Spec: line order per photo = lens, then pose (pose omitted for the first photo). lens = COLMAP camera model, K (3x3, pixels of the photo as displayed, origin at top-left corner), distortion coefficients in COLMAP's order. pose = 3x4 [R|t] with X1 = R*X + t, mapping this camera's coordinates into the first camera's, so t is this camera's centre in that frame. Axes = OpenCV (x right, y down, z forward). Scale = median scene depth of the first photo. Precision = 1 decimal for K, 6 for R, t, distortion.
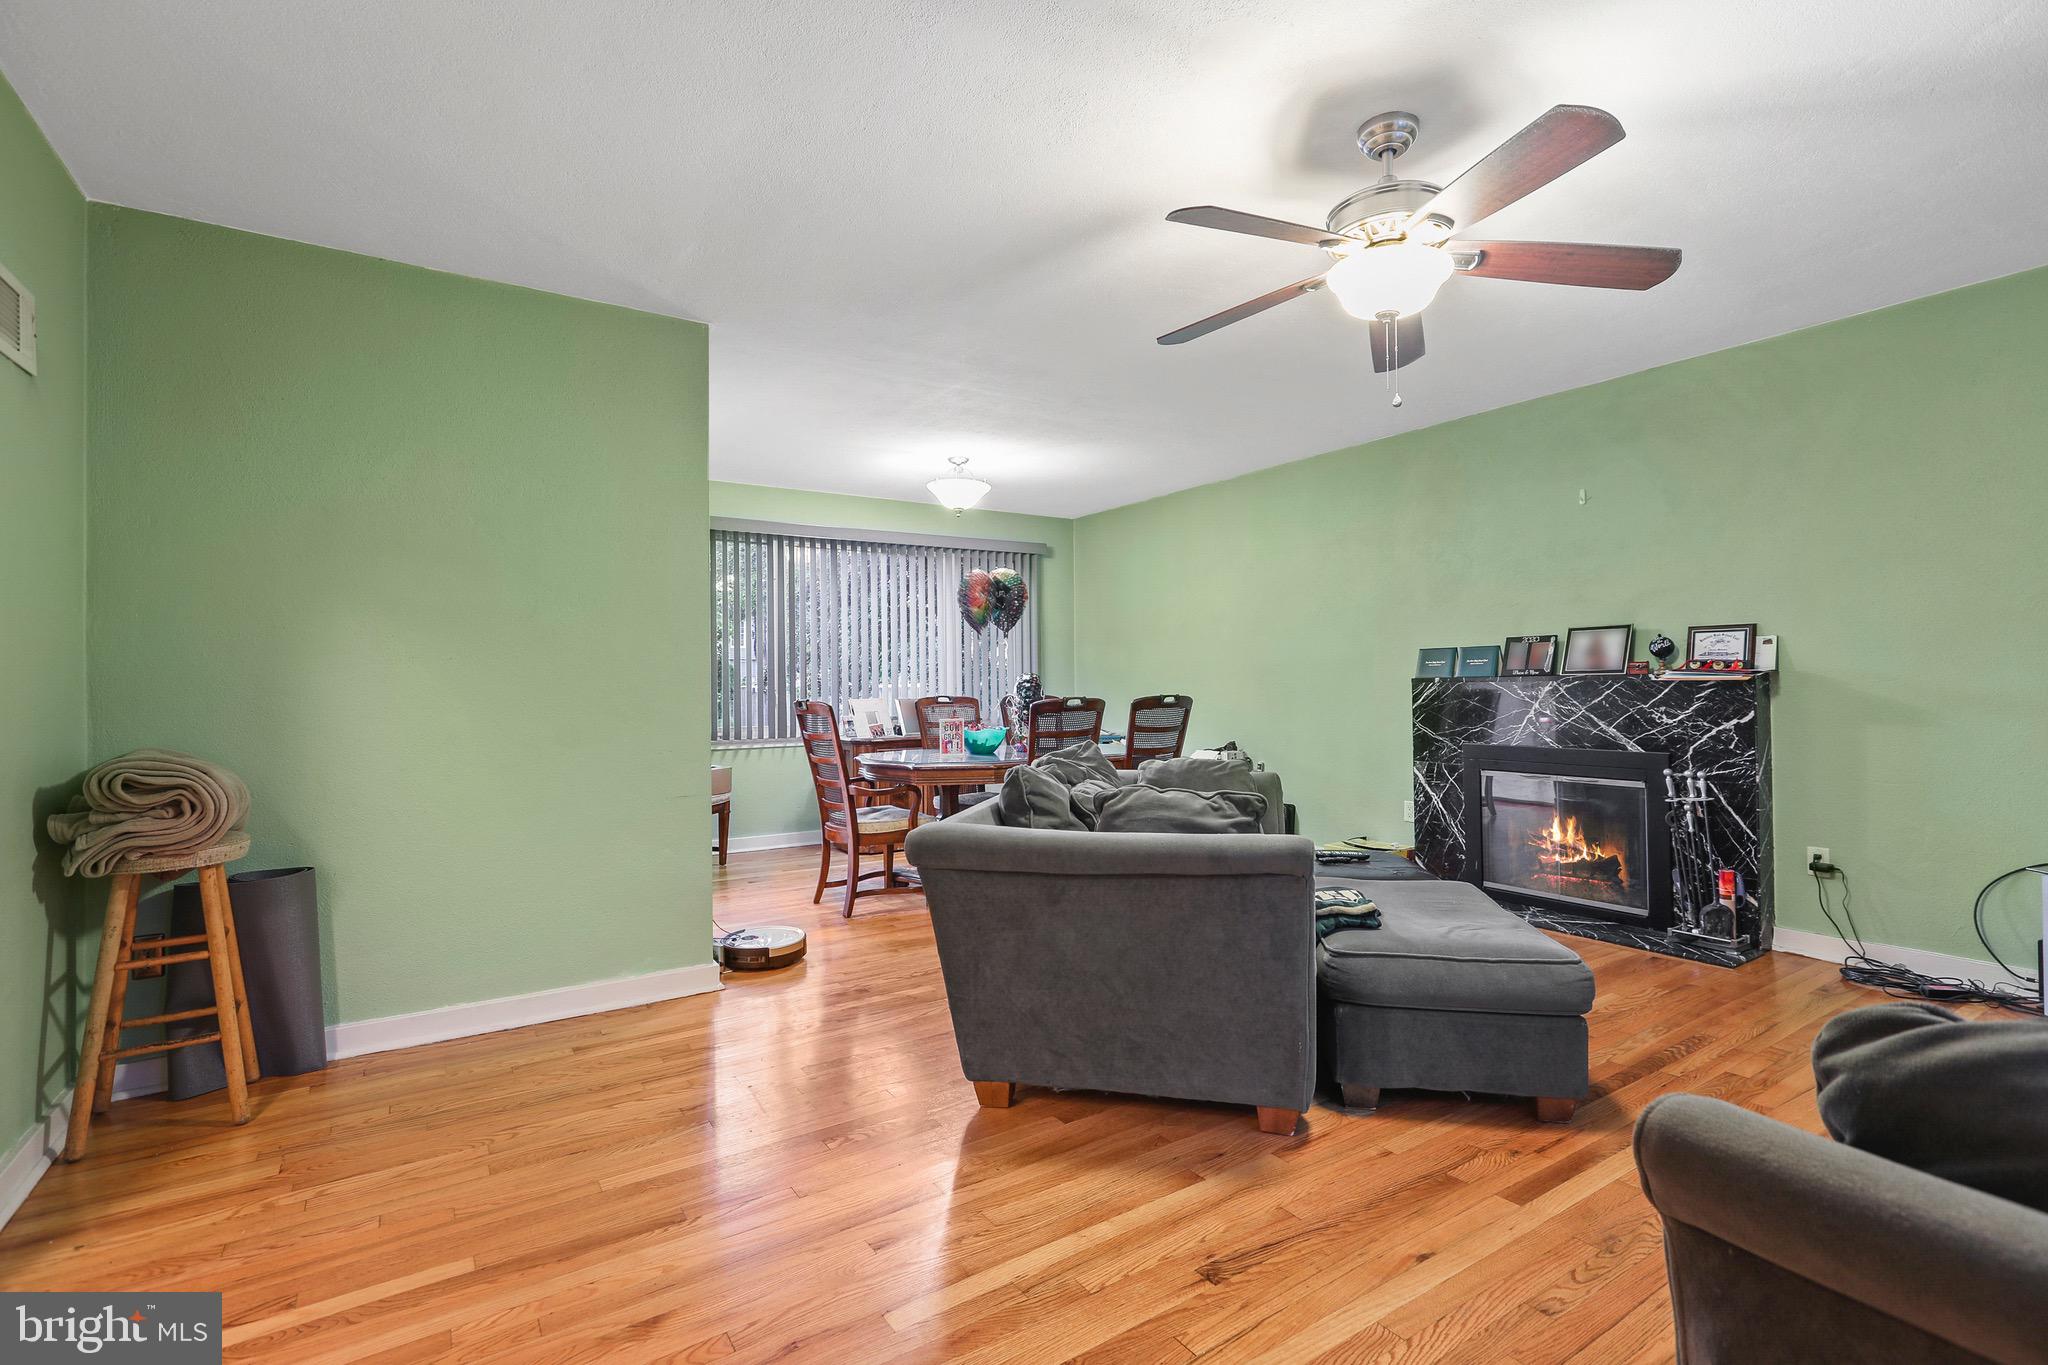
lens RADIAL K [[925.3, 0, 1011.7], [0, 925.3, 694.3], [0, 0, 1]] dist [0.000101, 0.000435]
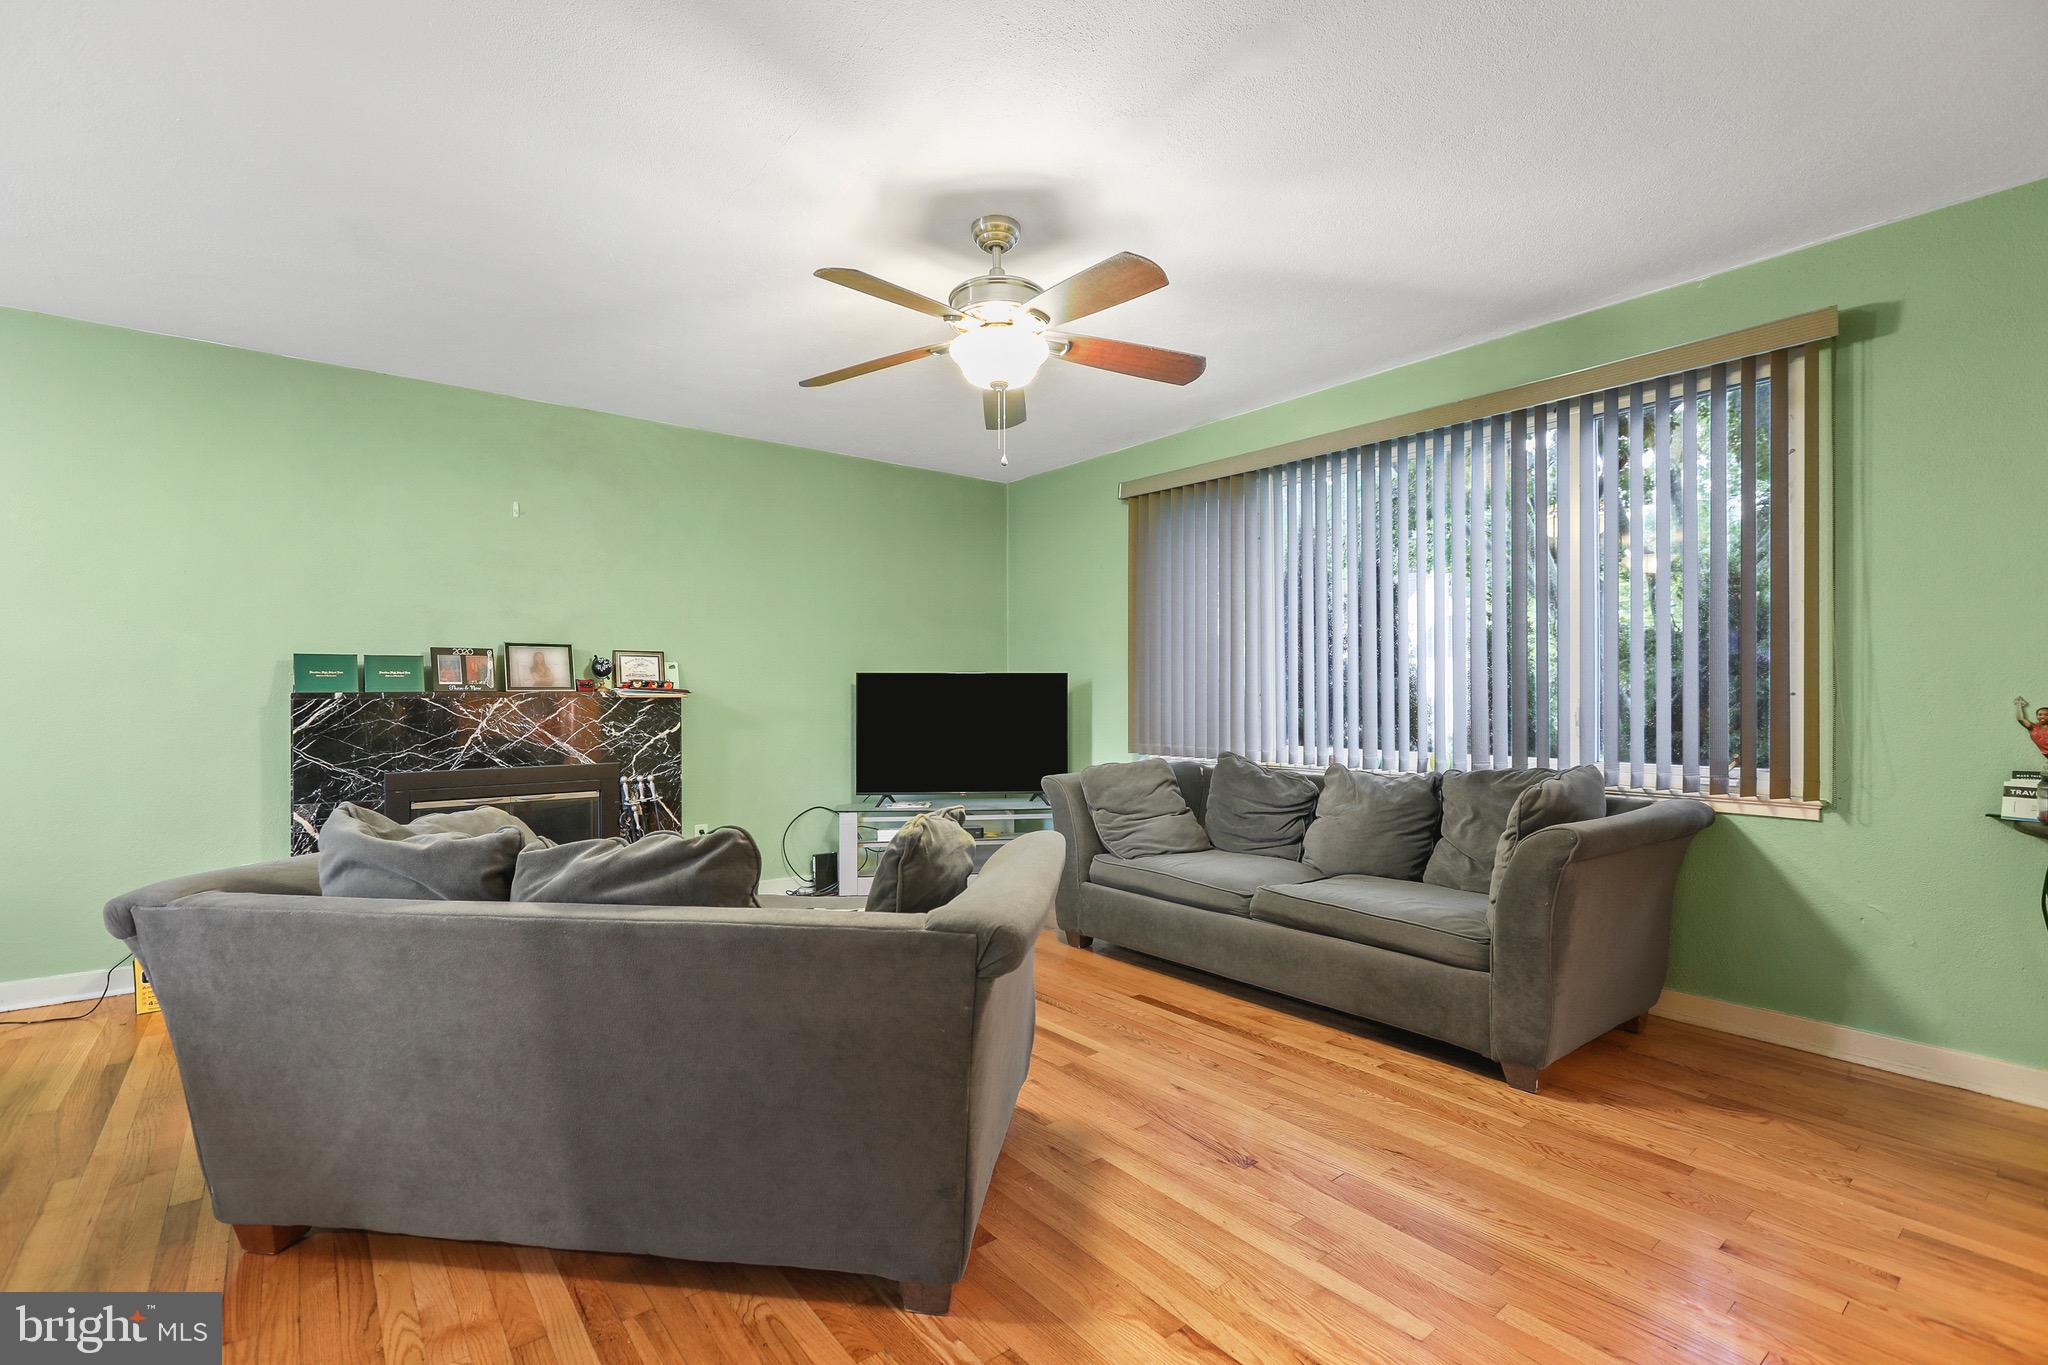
lens RADIAL K [[925.3, 0, 1011.7], [0, 925.3, 694.3], [0, 0, 1]] dist [0.000101, 0.000435]
pose [[-0.096704, 0.011128, 0.995251, -0.456219], [0.014340, 0.999849, -0.009786, -0.001002], [-0.995210, 0.013326, -0.096849, 0.643785]]
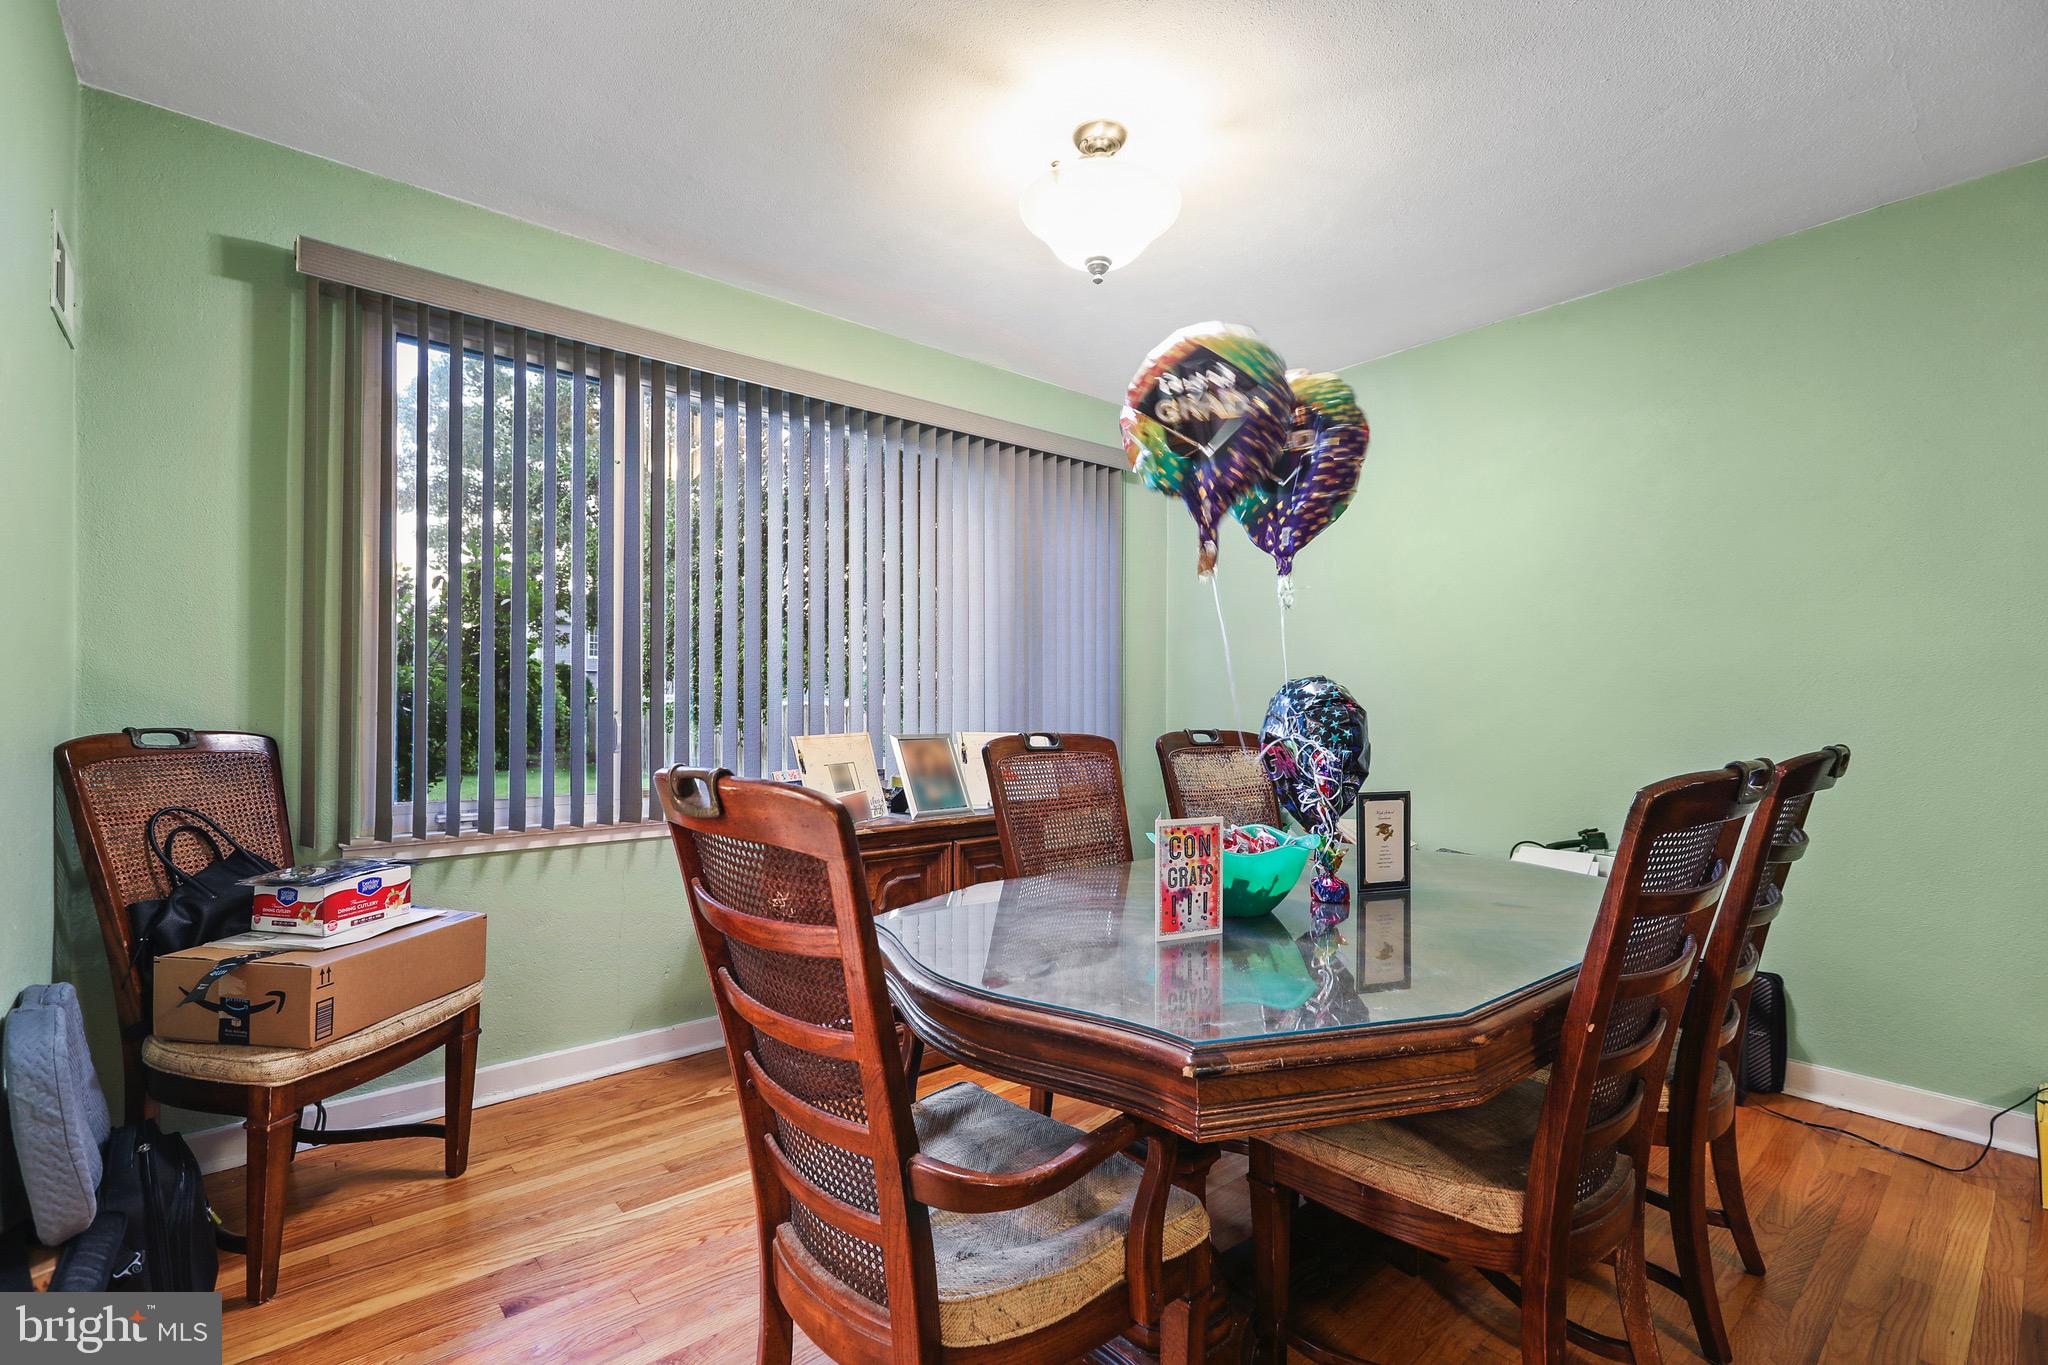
lens RADIAL K [[925.3, 0, 1011.7], [0, 925.3, 694.3], [0, 0, 1]] dist [0.000101, 0.000435]
pose [[0.991325, 0.013912, 0.130694, -0.006167], [-0.011768, 0.999783, -0.017163, -0.000337], [-0.130904, 0.015476, 0.991274, 0.026237]]
